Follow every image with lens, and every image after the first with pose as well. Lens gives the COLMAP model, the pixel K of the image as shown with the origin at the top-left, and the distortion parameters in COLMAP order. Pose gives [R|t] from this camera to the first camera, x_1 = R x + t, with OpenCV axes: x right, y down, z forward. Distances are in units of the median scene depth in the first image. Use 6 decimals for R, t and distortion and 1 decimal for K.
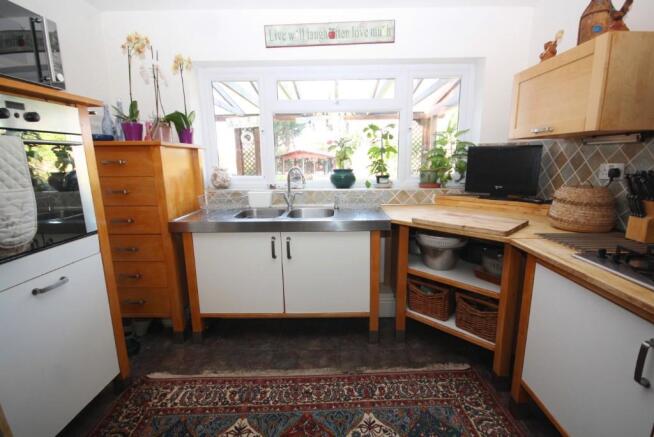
lens RADIAL K [[304.0, 0, 333.4], [0, 304.0, 219.3], [0, 0, 1]] dist [0.016735, -0.016771]
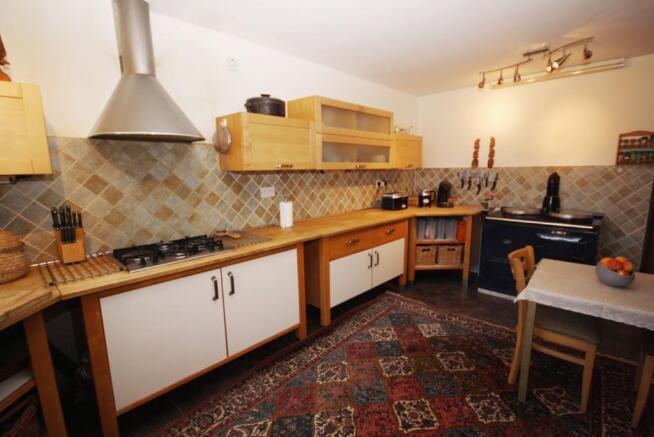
lens RADIAL K [[304.0, 0, 333.4], [0, 304.0, 219.3], [0, 0, 1]] dist [0.016735, -0.016771]
pose [[-0.731877, -0.090019, 0.675465, -0.398282], [0.161643, 0.940011, 0.300418, -0.199468], [-0.661988, 0.329053, -0.673421, 0.738801]]
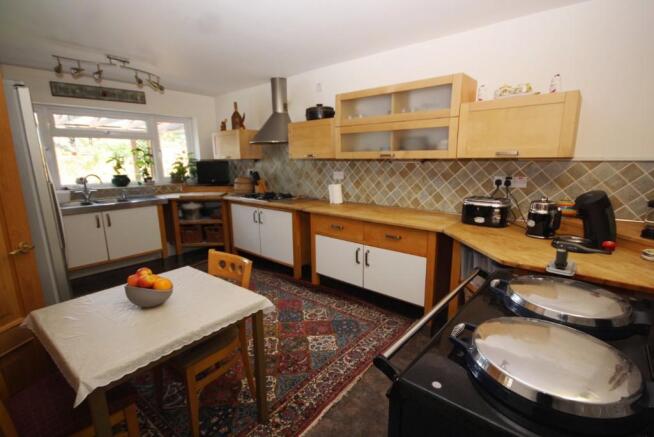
lens RADIAL K [[304.0, 0, 333.4], [0, 304.0, 219.3], [0, 0, 1]] dist [0.016735, -0.016771]
pose [[0.633043, -0.142725, 0.760845, -0.656948], [0.154607, 0.986365, 0.056393, 0.191059], [-0.758520, 0.081933, 0.646478, -1.104460]]
